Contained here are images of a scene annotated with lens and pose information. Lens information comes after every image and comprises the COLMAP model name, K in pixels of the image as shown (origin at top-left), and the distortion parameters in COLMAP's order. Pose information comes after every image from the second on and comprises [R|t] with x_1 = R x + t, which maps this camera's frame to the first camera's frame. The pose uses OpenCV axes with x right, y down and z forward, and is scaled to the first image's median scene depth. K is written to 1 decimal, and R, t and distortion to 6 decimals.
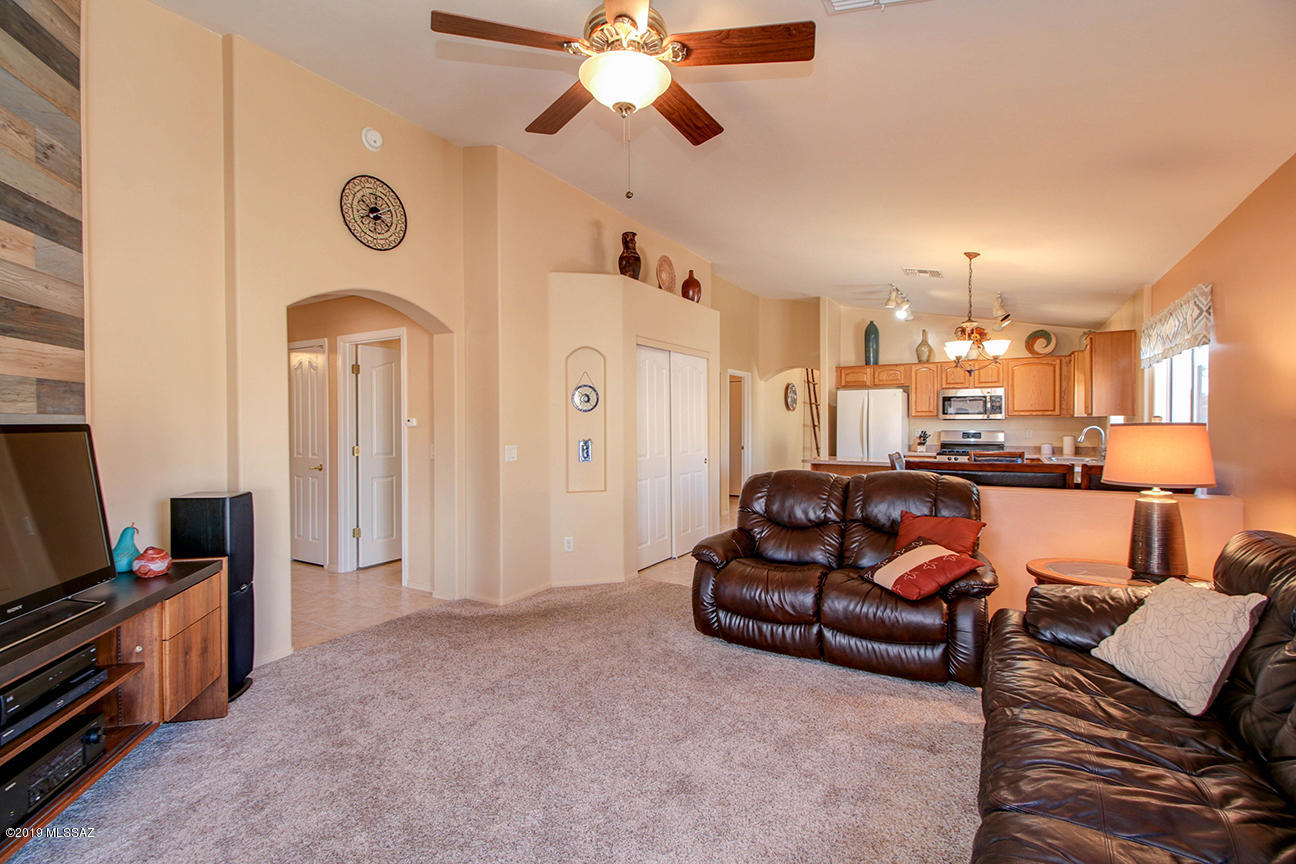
lens RADIAL K [[590.9, 0, 648.0], [0, 590.9, 432.0], [0, 0, 1]] dist [0.022935, -0.012560]
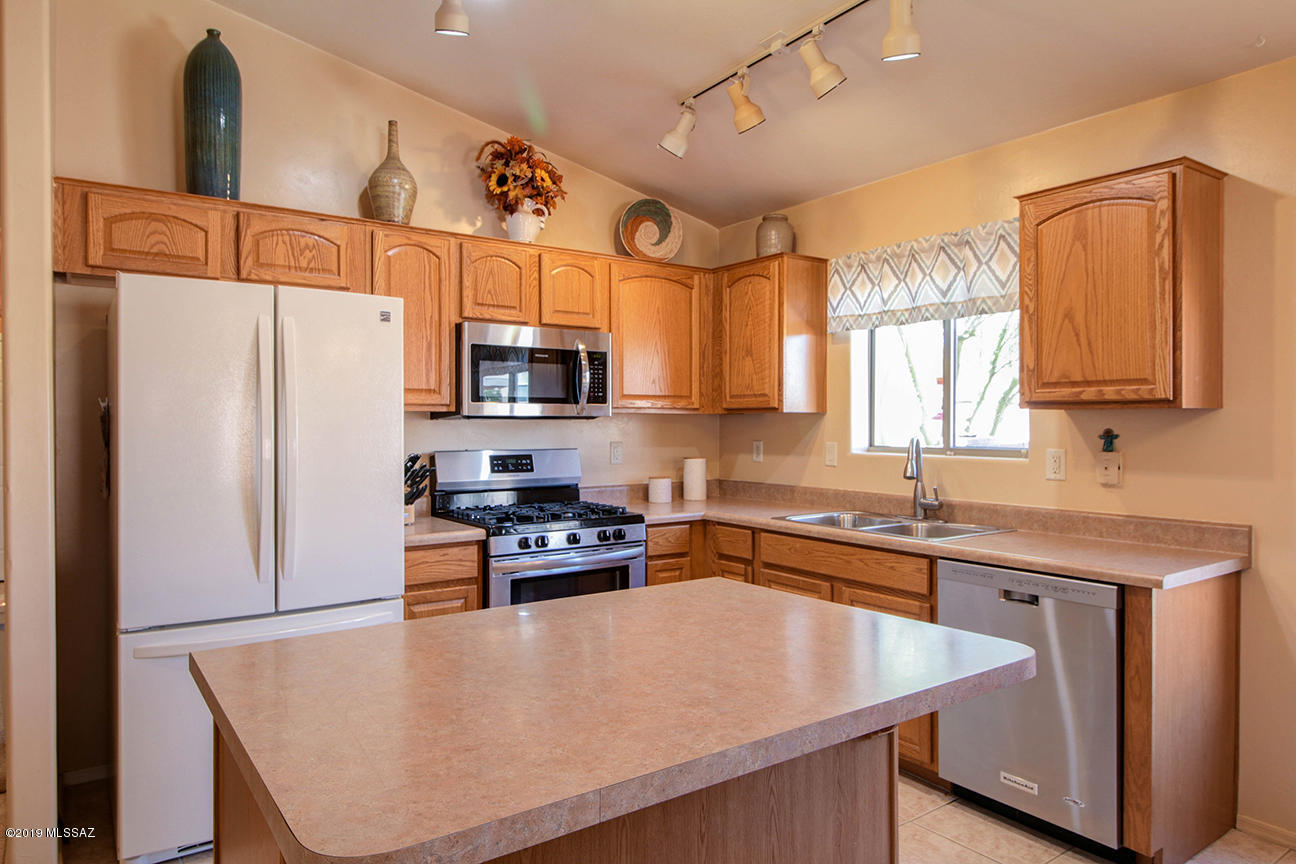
lens RADIAL K [[816.1, 0, 649.4], [0, 816.1, 429.9], [0, 0, 1]] dist [0.005633, 0.000341]
pose [[0.408582, -0.004381, 0.912711, 0.176911], [0.011544, 0.999933, -0.000368, -0.015582], [-0.912649, 0.010687, 0.408605, 0.936903]]
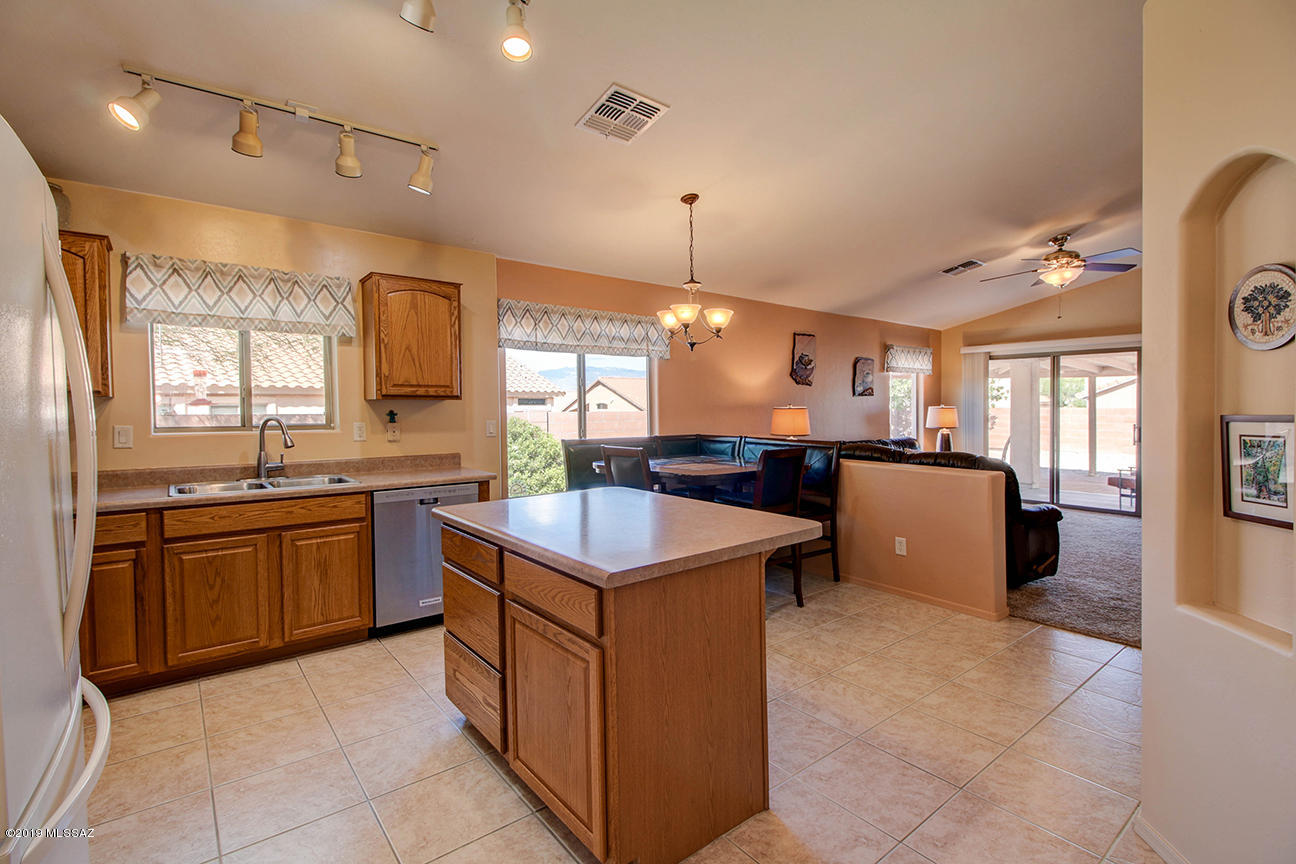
lens RADIAL K [[593.1, 0, 644.8], [0, 593.1, 423.8], [0, 0, 1]] dist [0.018242, -0.000201]
pose [[-0.932528, -0.005488, 0.361057, 0.242028], [0.009815, 0.999130, 0.040539, -0.022242], [-0.360965, 0.041347, -0.931662, 1.389074]]
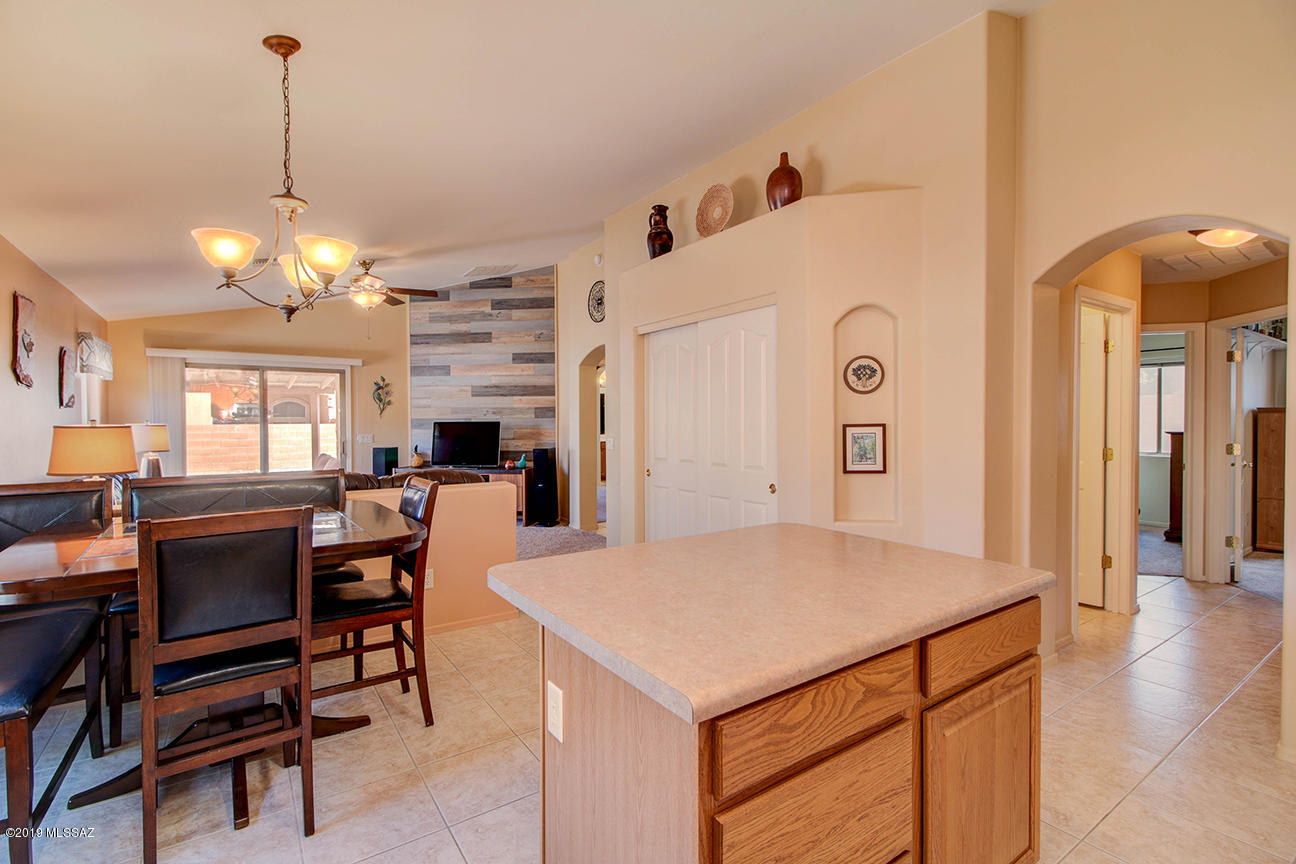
lens RADIAL K [[596.1, 0, 646.8], [0, 596.1, 422.1], [0, 0, 1]] dist [0.001171, 0.000223]
pose [[-0.417036, 0.008755, -0.908848, 0.651105], [-0.006209, 0.999903, 0.012481, -0.020222], [0.908869, 0.010848, -0.416941, 1.120993]]
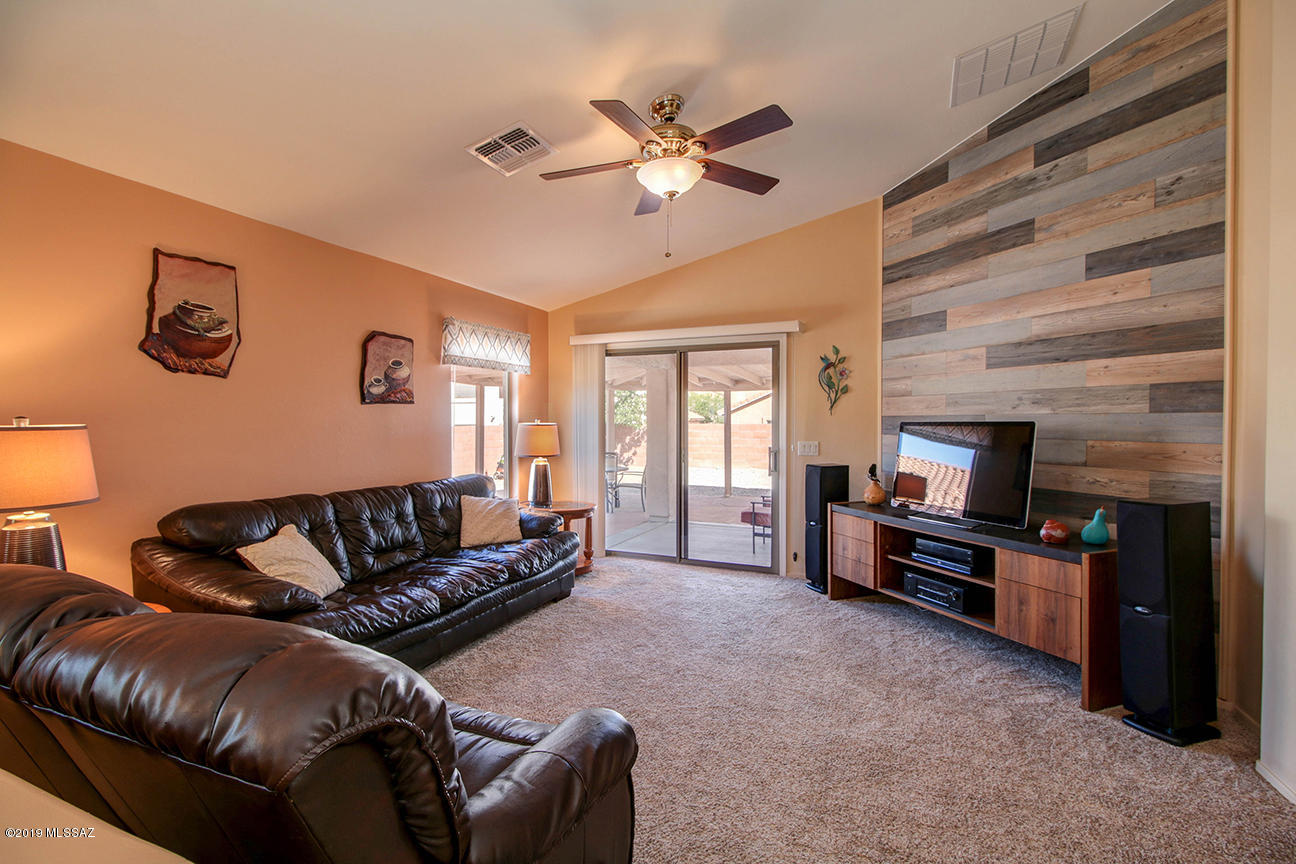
lens RADIAL K [[590.9, 0, 648.0], [0, 590.9, 432.0], [0, 0, 1]] dist [0.022935, -0.012560]
pose [[-0.991040, 0.007703, -0.133342, 0.066997], [0.003634, 0.999521, 0.030733, -0.012365], [0.133515, 0.029973, -0.990593, 0.799503]]
